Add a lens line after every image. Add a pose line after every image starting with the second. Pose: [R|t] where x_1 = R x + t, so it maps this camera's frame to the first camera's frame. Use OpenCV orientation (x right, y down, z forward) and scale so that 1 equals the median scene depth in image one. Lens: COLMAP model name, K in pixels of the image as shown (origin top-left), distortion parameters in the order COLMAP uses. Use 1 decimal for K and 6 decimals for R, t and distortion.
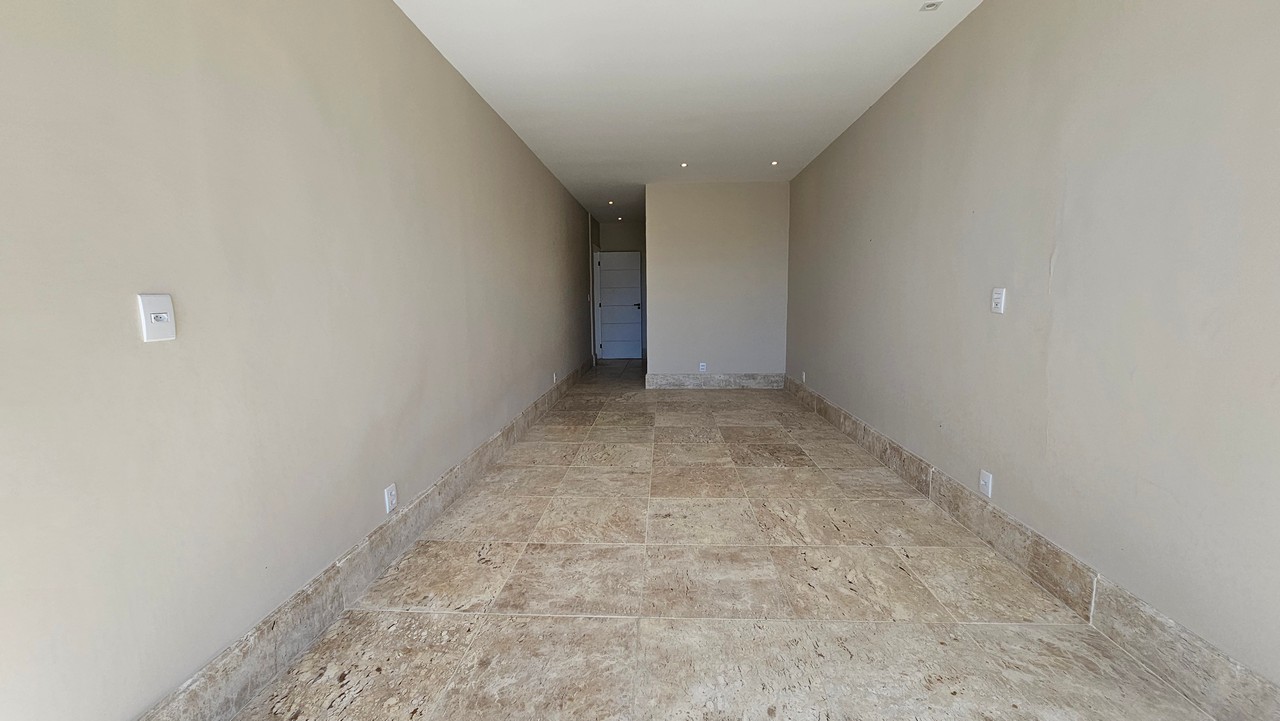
lens RADIAL K [[521.9, 0, 640.2], [0, 521.9, 358.3], [0, 0, 1]] dist [0.001160, -0.000841]
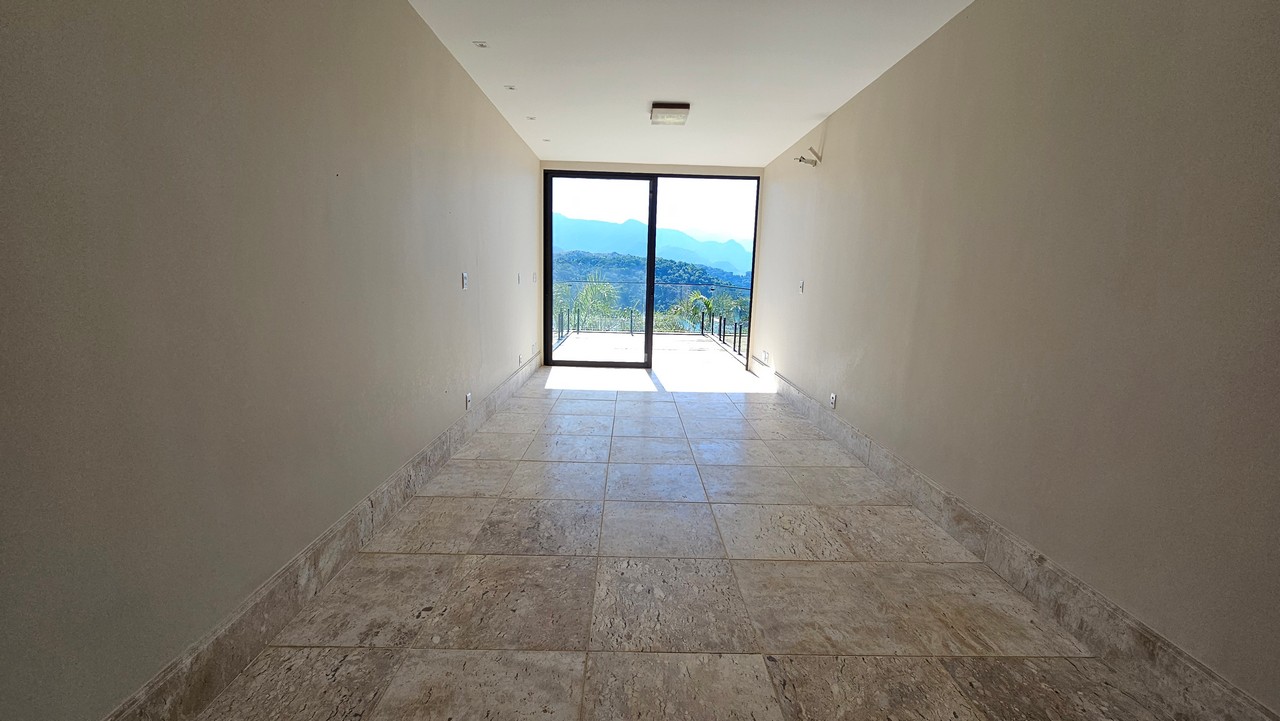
lens RADIAL K [[521.9, 0, 640.2], [0, 521.9, 358.3], [0, 0, 1]] dist [0.001160, -0.000841]
pose [[-0.997729, -0.004613, -0.067202, 0.164527], [-0.022914, 0.961399, 0.274202, -0.195430], [0.063343, 0.275119, -0.959321, 1.546016]]
